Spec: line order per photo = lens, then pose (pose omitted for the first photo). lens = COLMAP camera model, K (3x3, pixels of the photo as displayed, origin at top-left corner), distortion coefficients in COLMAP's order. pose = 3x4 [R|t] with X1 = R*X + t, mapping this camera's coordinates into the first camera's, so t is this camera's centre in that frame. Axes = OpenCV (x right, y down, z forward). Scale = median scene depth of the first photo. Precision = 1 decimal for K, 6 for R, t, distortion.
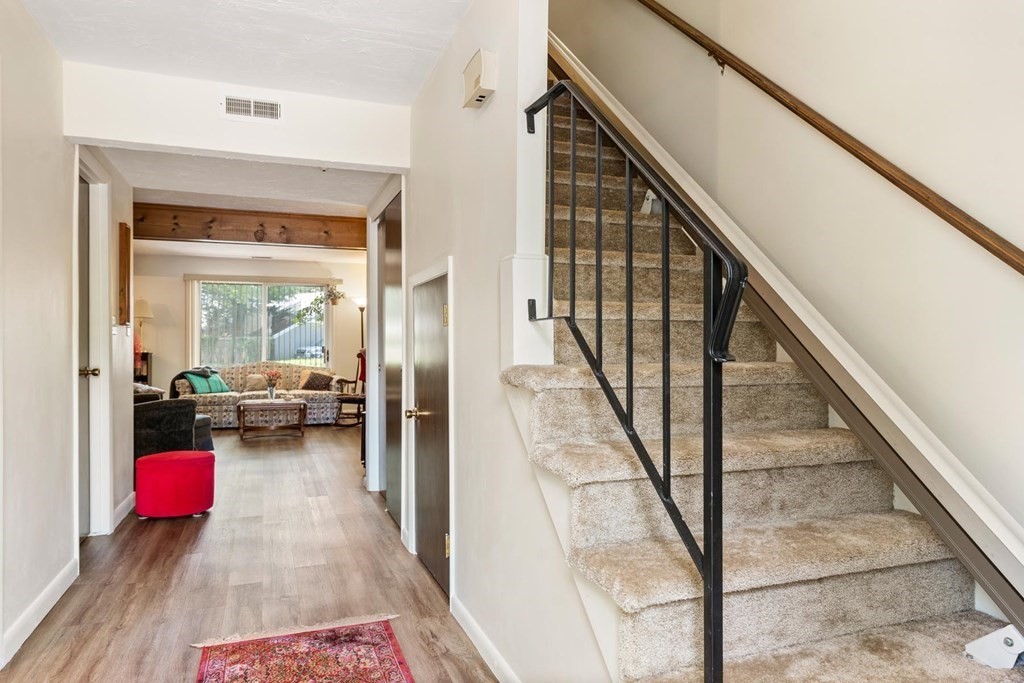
lens RADIAL K [[633.8, 0, 508.9], [0, 633.8, 339.0], [0, 0, 1]] dist [0.000282, 0.000088]
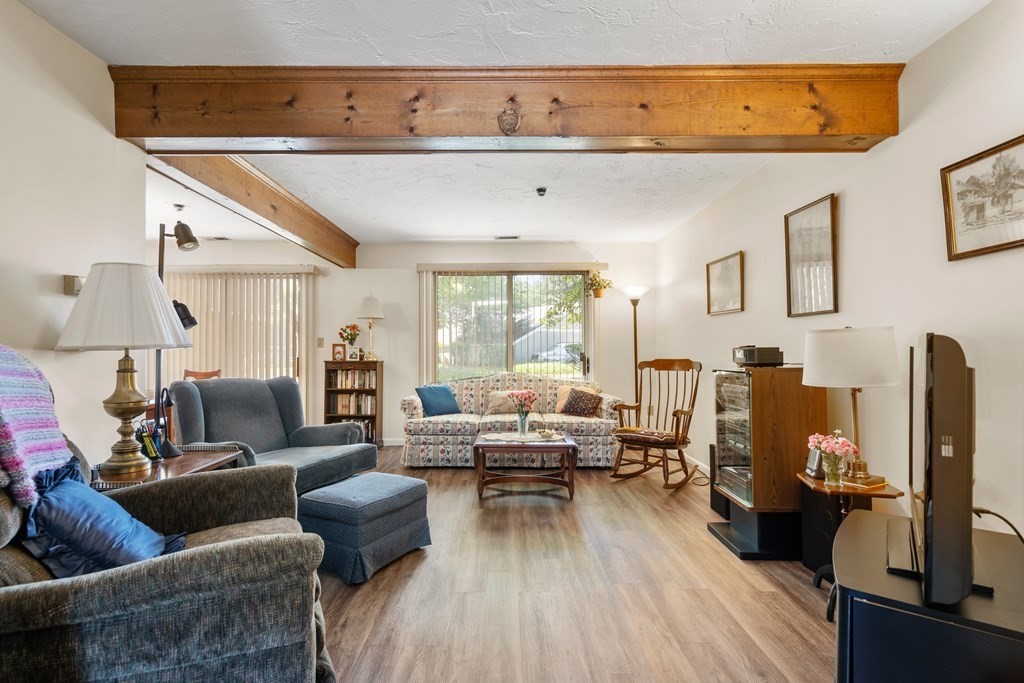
lens RADIAL K [[513.1, 0, 513.5], [0, 513.1, 344.1], [0, 0, 1]] dist [0.002223, 0.000005]
pose [[0.939030, -0.004818, -0.343802, -0.182133], [0.003848, 0.999986, -0.003501, 0.003249], [0.343814, 0.001965, 0.939036, 0.451386]]
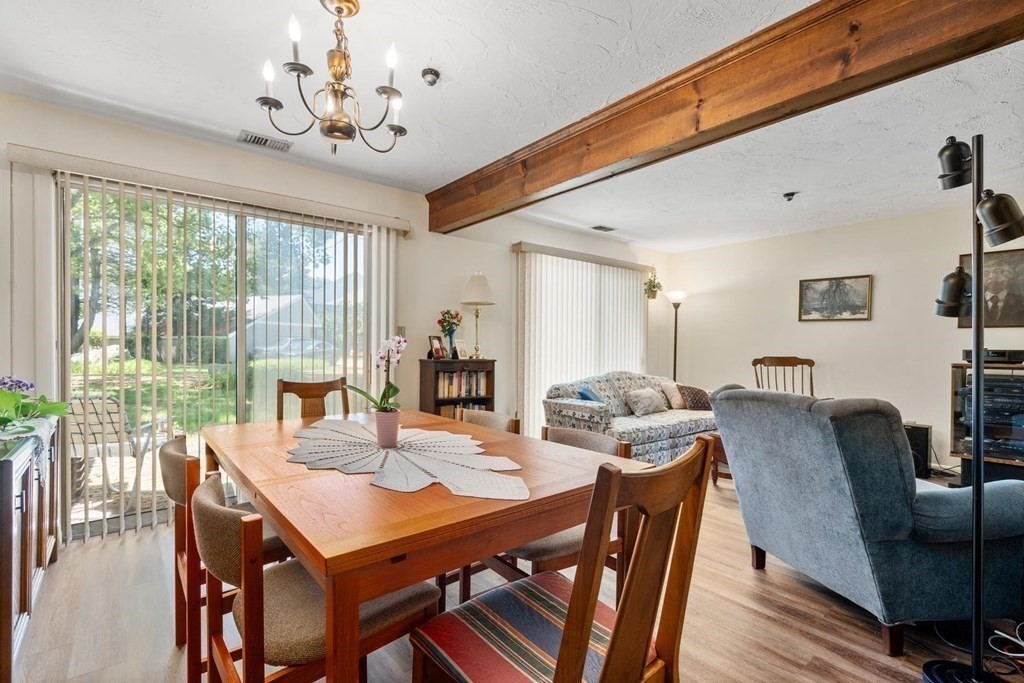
lens RADIAL K [[467.0, 0, 504.2], [0, 467.0, 348.2], [0, 0, 1]] dist [-0.004060, 0.000088]
pose [[0.950544, 0.009589, 0.310442, -0.714888], [-0.014239, 0.999818, 0.012715, 0.004450], [-0.310264, -0.016506, 0.950507, 0.563135]]
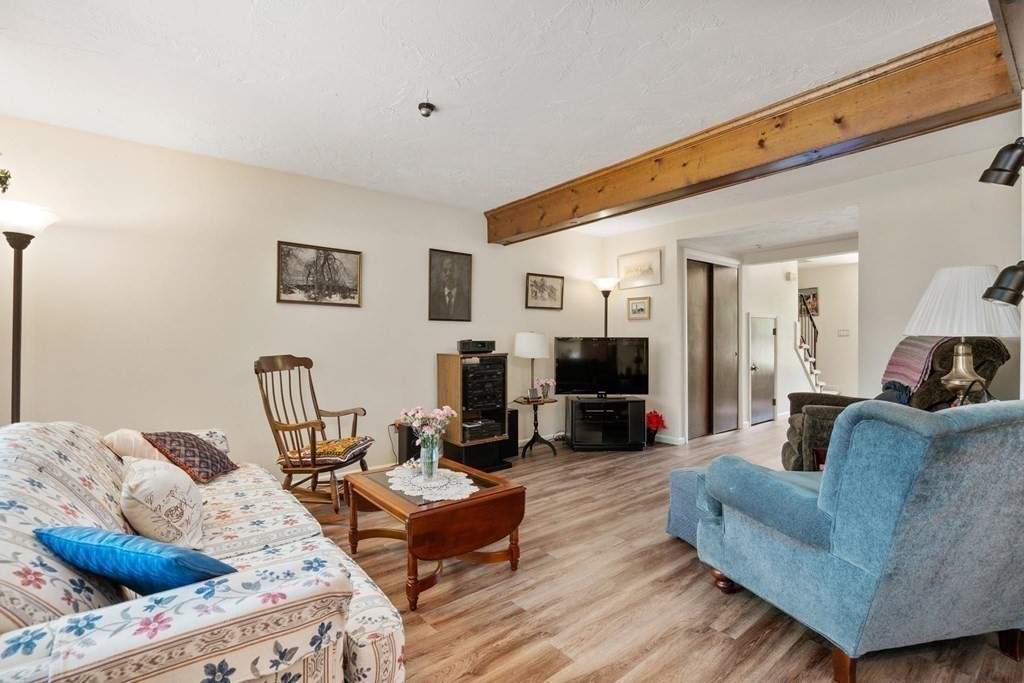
lens RADIAL K [[467.0, 0, 510.6], [0, 467.0, 346.9], [0, 0, 1]] dist [-0.004060, 0.000088]
pose [[-0.305431, -0.006101, 0.952195, -0.613844], [-0.000846, 0.999981, 0.006136, 0.007961], [-0.952214, 0.001069, -0.305431, 0.943412]]
